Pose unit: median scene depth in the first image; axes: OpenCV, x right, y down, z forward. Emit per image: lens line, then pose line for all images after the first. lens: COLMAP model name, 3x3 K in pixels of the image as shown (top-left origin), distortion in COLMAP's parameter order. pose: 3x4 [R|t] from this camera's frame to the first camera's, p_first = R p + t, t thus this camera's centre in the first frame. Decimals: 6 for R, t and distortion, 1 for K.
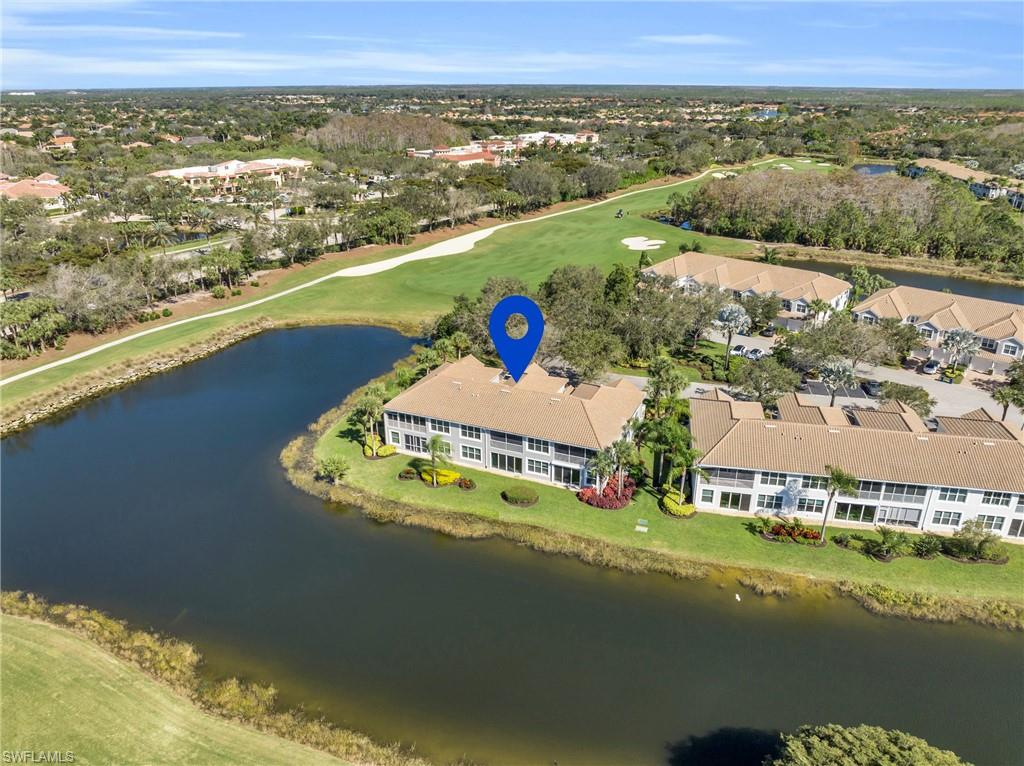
lens RADIAL K [[729.4, 0, 518.5], [0, 729.4, 381.4], [0, 0, 1]] dist [-0.056305, 0.022339]
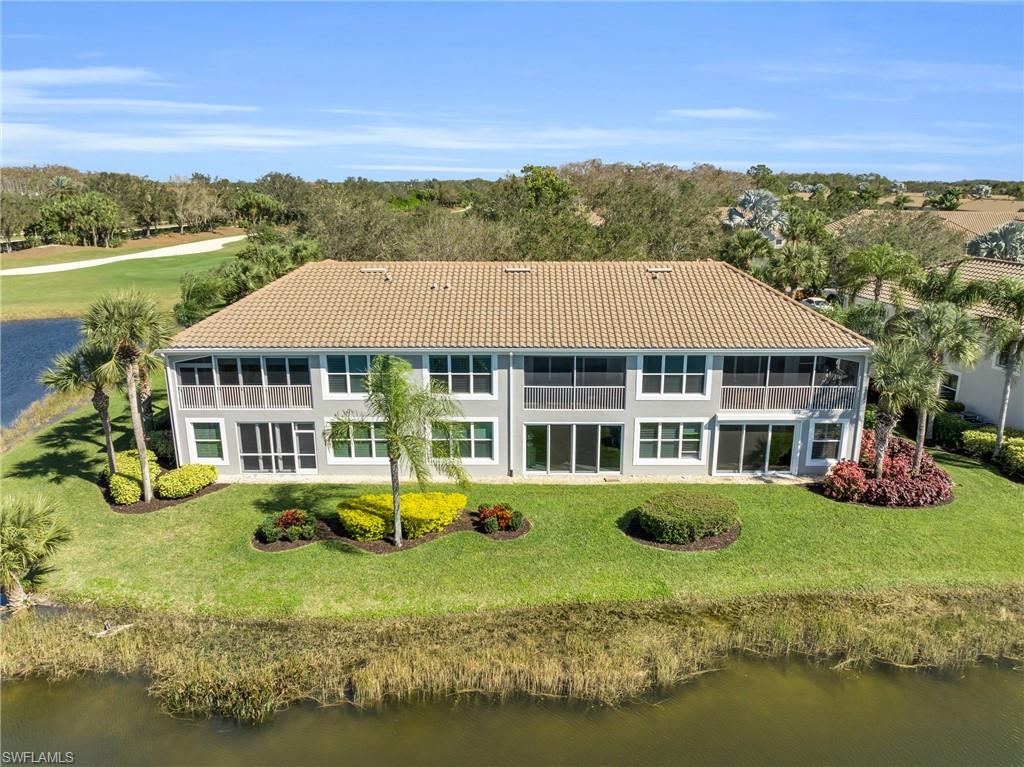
lens RADIAL K [[729.4, 0, 503.3], [0, 729.4, 389.7], [0, 0, 1]] dist [-0.056305, 0.022339]
pose [[0.925399, -0.099498, 0.365700, -0.173870], [0.147095, 0.983574, -0.104616, 0.116186], [-0.349284, 0.150604, 0.924835, 0.685235]]
